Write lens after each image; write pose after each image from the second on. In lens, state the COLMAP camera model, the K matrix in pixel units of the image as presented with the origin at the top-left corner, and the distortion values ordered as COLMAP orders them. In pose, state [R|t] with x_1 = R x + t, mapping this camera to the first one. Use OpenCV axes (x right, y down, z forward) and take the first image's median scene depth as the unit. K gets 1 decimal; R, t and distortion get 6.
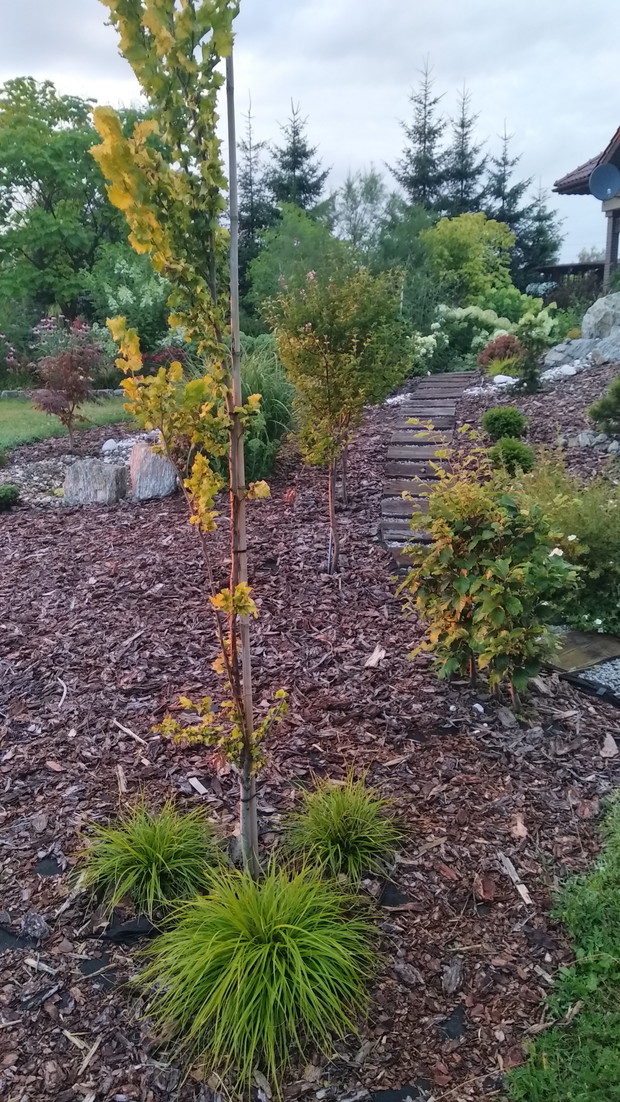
lens RADIAL K [[865.0, 0, 310.0], [0, 865.0, 551.0], [0, 0, 1]] dist [0.069402, -0.126098]
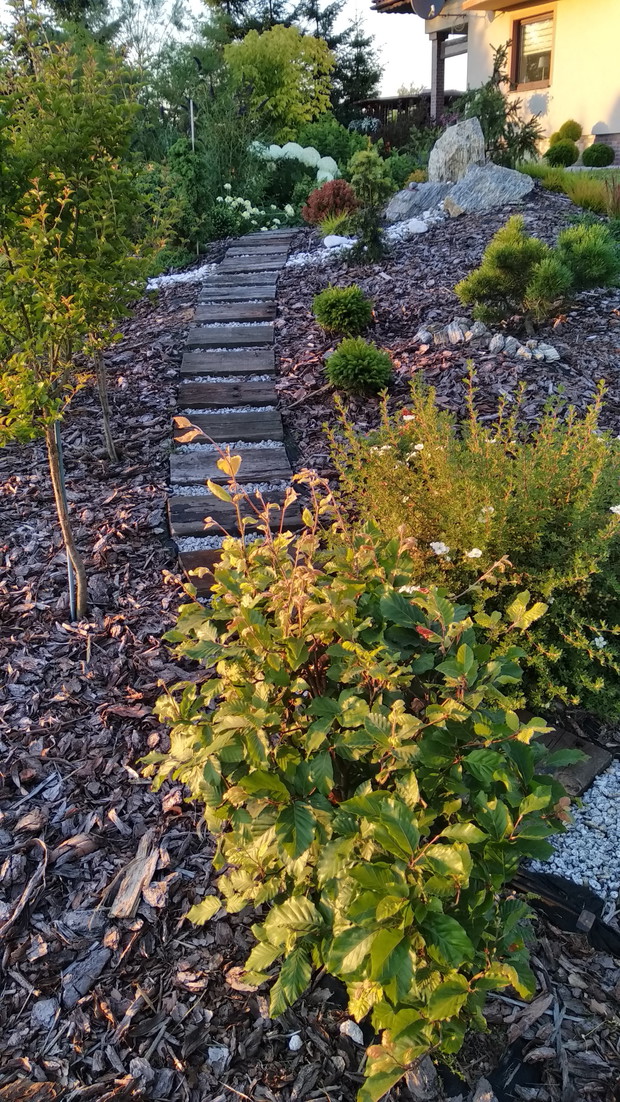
lens RADIAL K [[865.0, 0, 310.0], [0, 865.0, 551.0], [0, 0, 1]] dist [0.069402, -0.126098]
pose [[0.980778, -0.092724, 0.171690, 0.024430], [0.064779, 0.984702, 0.161757, -0.030536], [-0.184062, -0.147526, 0.971780, 0.124396]]
